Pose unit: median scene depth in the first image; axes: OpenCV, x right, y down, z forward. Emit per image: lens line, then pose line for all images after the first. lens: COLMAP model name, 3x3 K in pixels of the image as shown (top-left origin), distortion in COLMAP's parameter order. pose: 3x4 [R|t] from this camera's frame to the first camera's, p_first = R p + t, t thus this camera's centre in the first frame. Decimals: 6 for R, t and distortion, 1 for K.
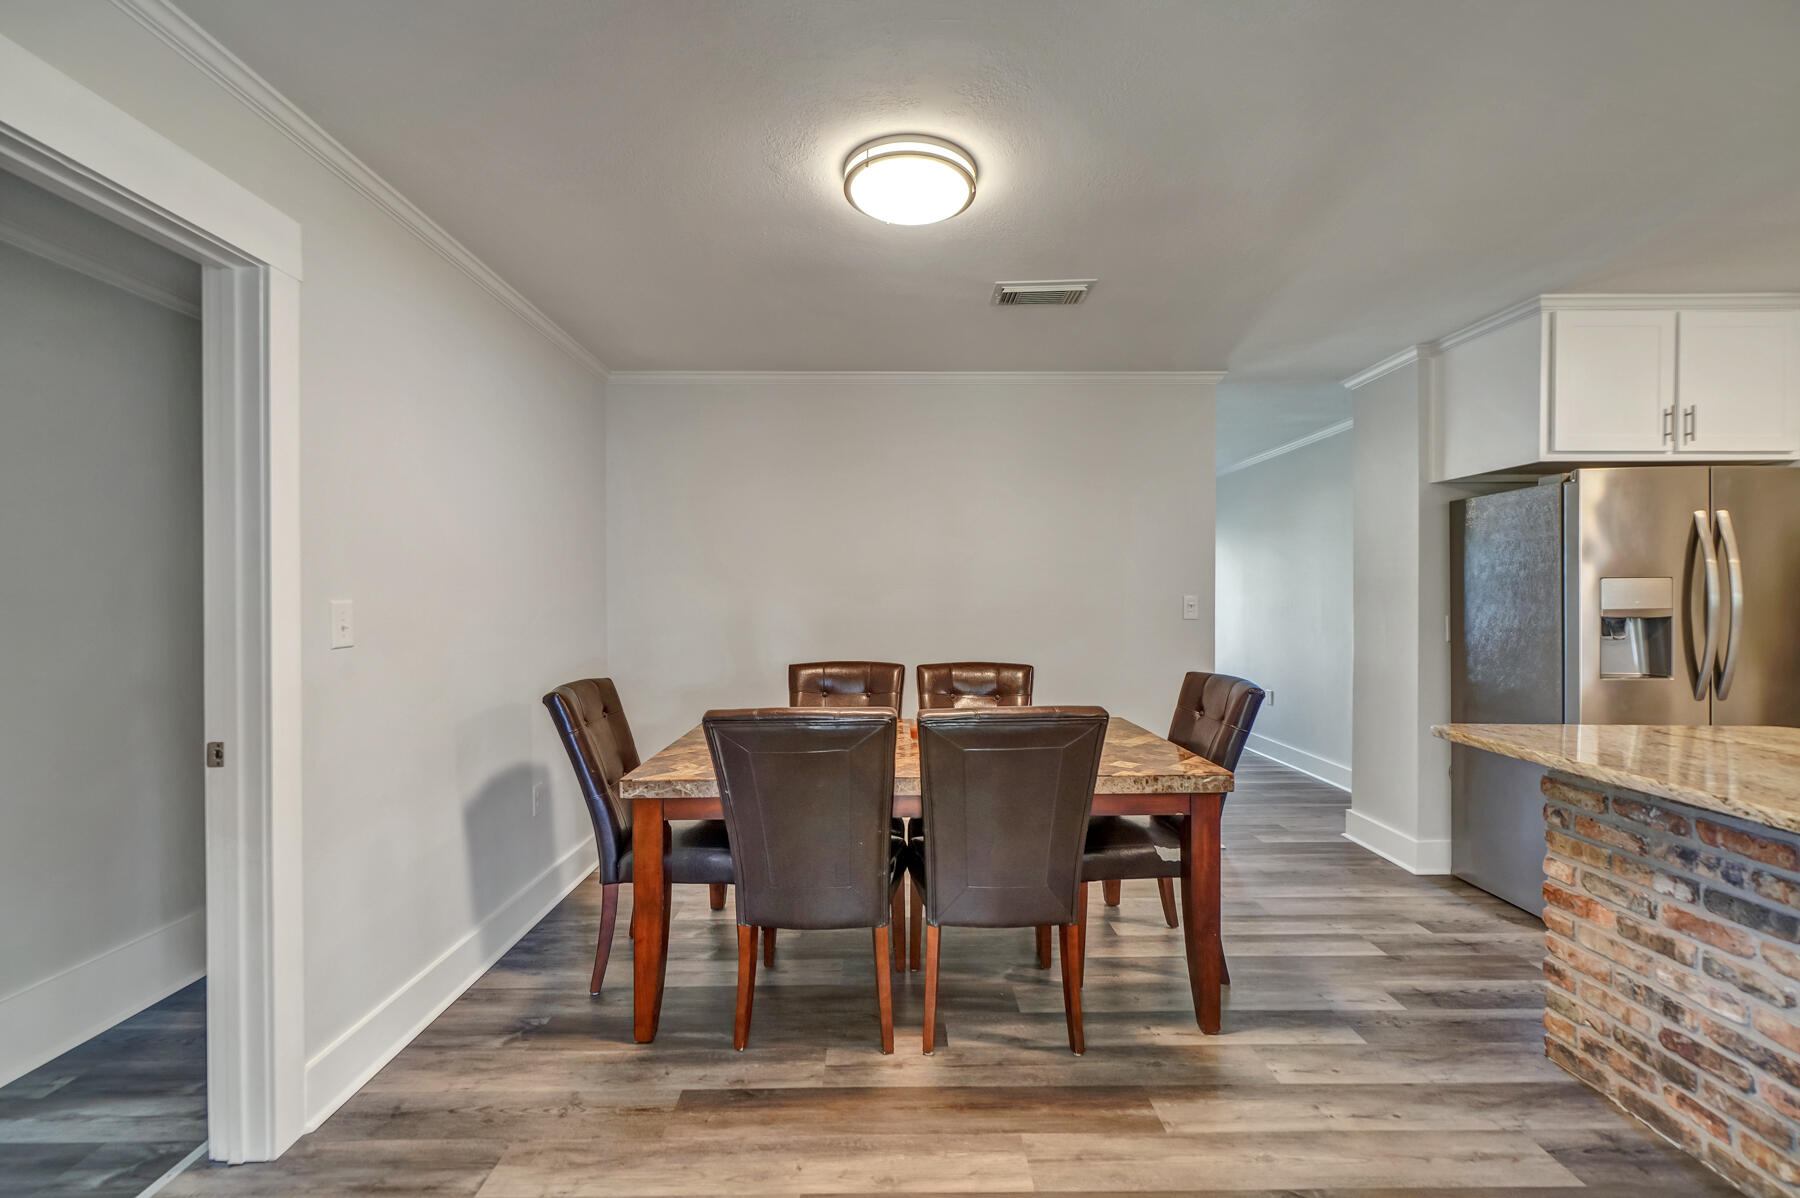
lens RADIAL K [[773.8, 0, 904.9], [0, 773.8, 600.9], [0, 0, 1]] dist [0.003325, -0.000418]
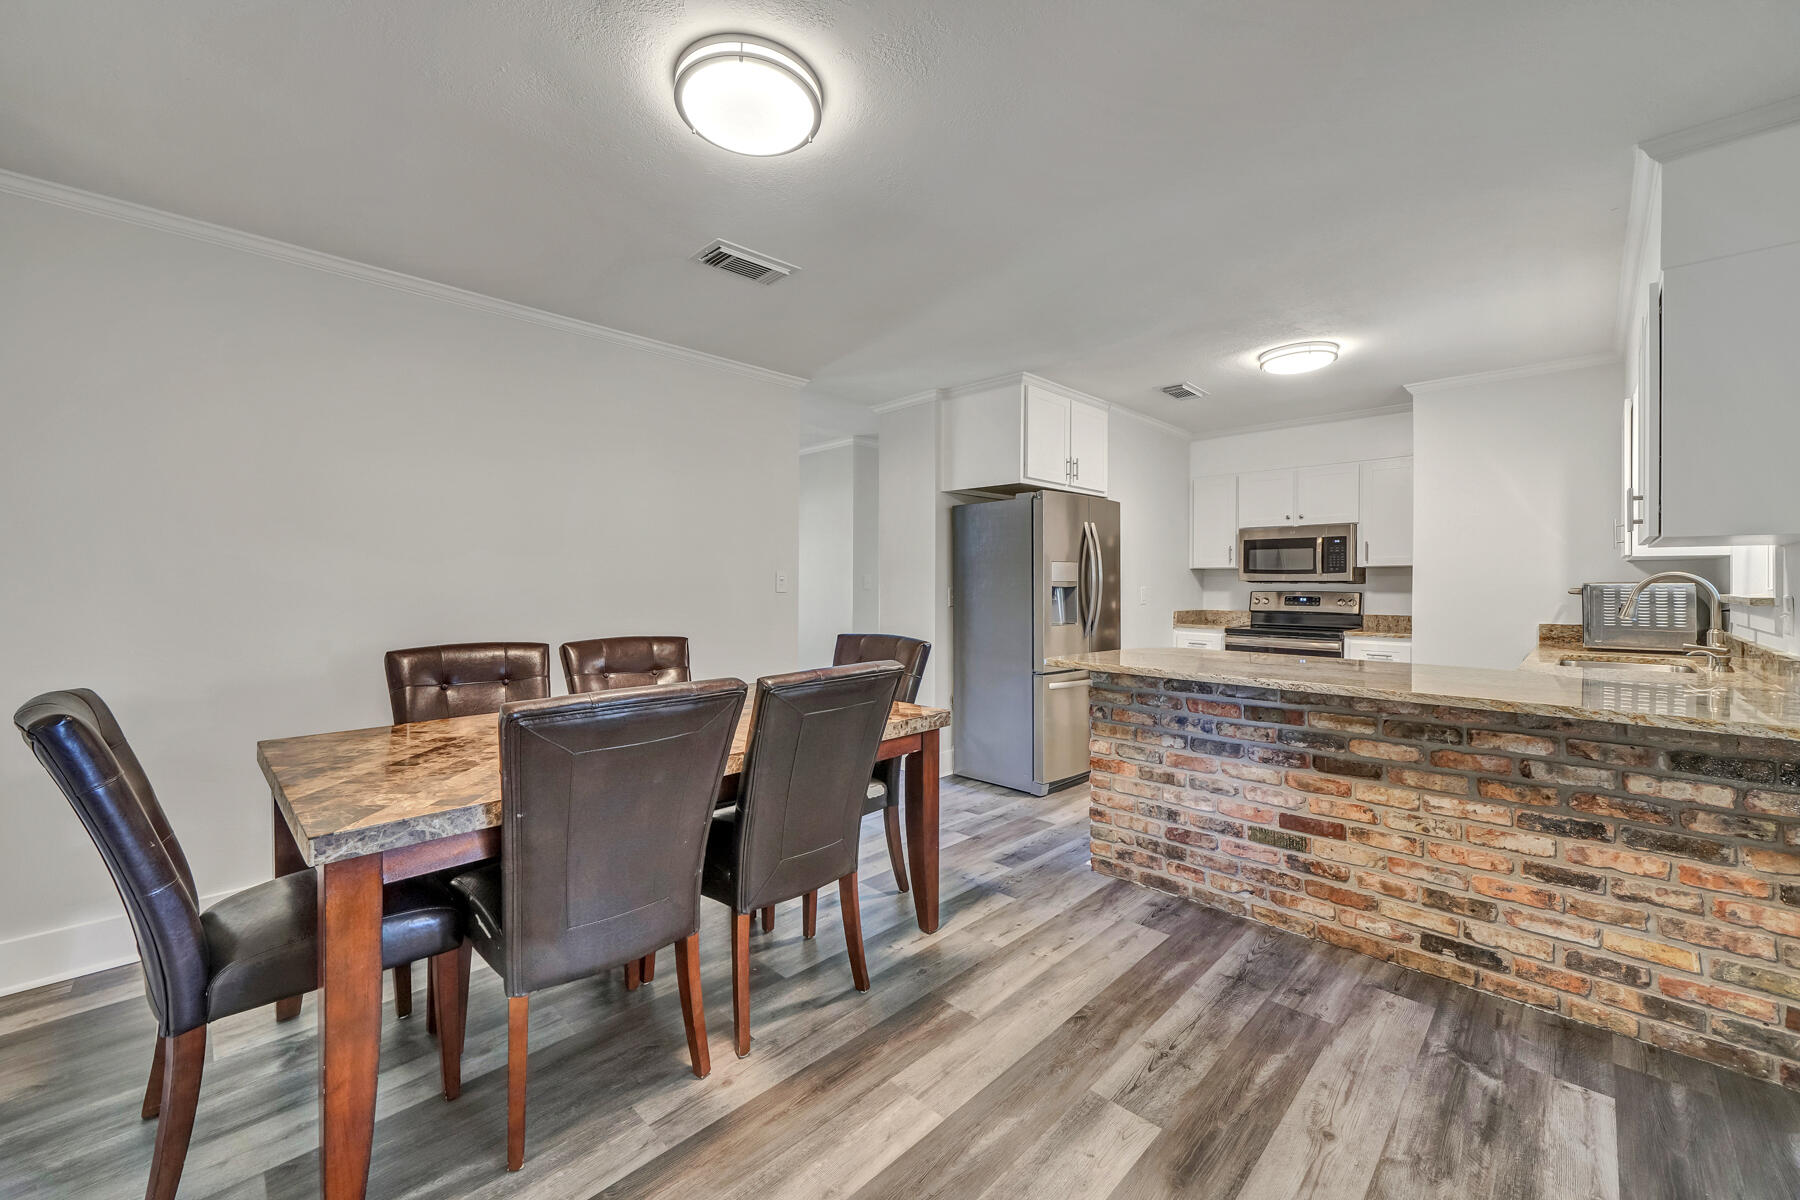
lens RADIAL K [[706.5, 0, 884.4], [0, 706.5, 581.8], [0, 0, 1]] dist [-0.000290, -0.000201]
pose [[0.719692, 0.007691, 0.694250, -0.436540], [-0.000731, 0.999946, -0.010319, 0.034575], [-0.694293, 0.006919, 0.719660, 0.283827]]
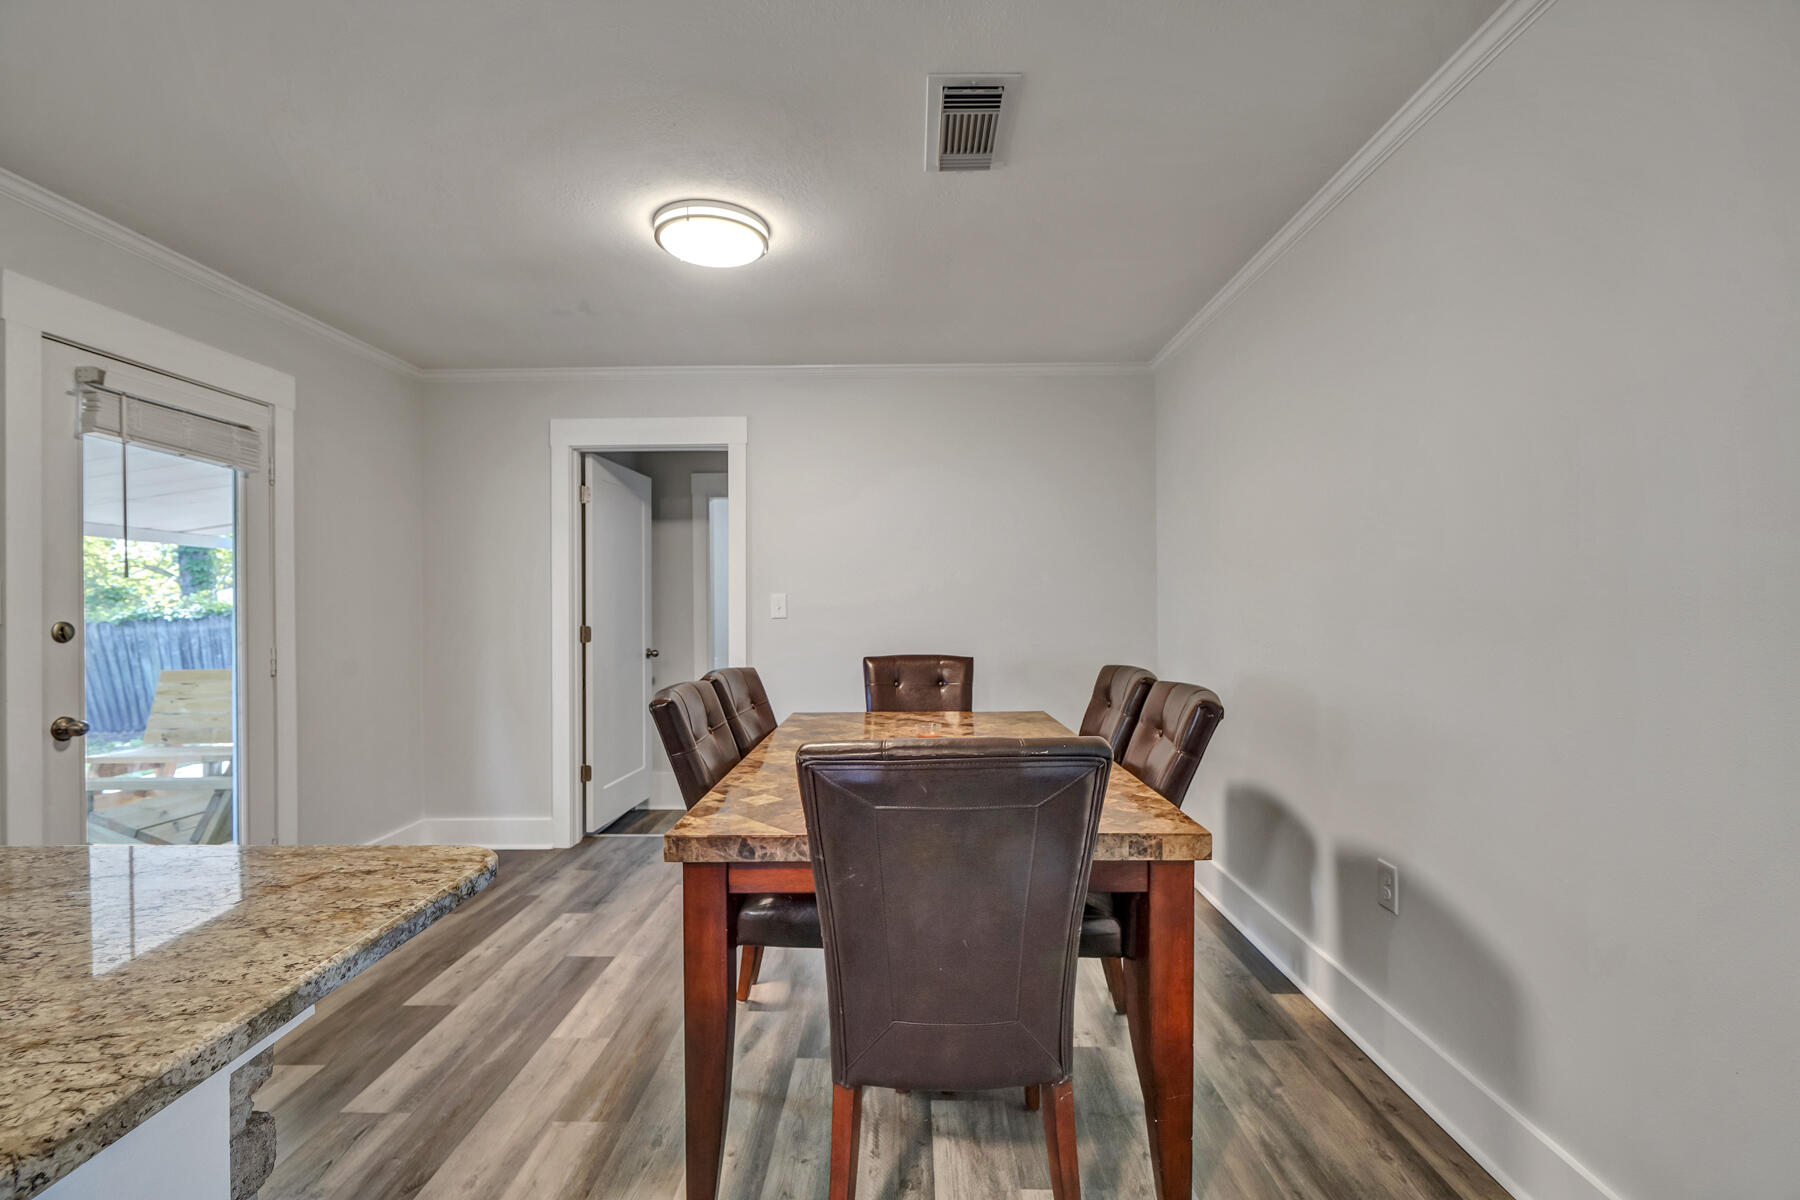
lens RADIAL K [[773.8, 0, 883.6], [0, 773.8, 595.1], [0, 0, 1]] dist [0.003325, -0.000418]
pose [[-0.049758, -0.012273, -0.998686, 1.130710], [0.009404, 0.999874, -0.012756, 0.028571], [0.998717, -0.010026, -0.049636, 1.273270]]
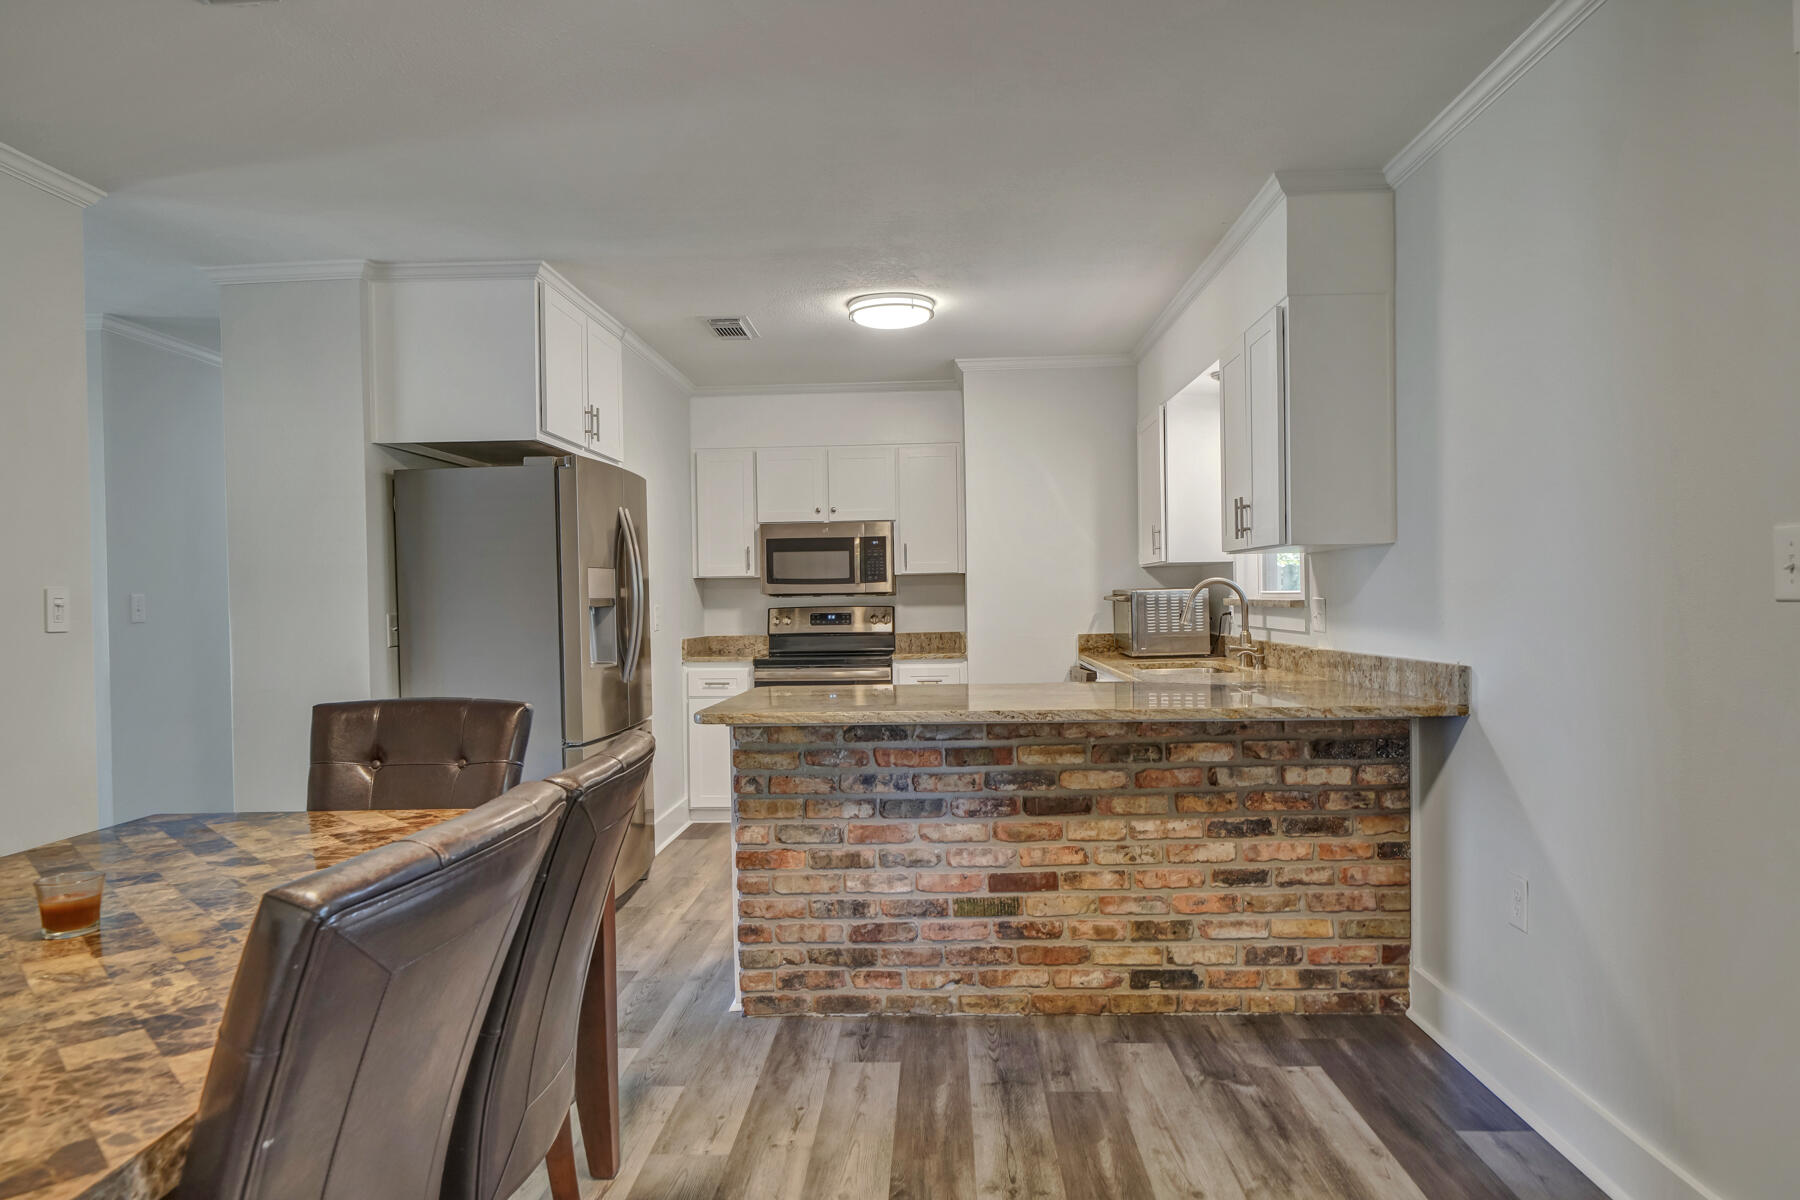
lens RADIAL K [[1107.1, 0, 885.1], [0, 1107.1, 608.2], [0, 0, 1]] dist [-0.001794, -0.003775]
pose [[0.065558, -0.007668, 0.997819, -0.651286], [0.025560, 0.999655, 0.006003, 0.031605], [-0.997521, 0.025111, 0.065731, 0.704476]]
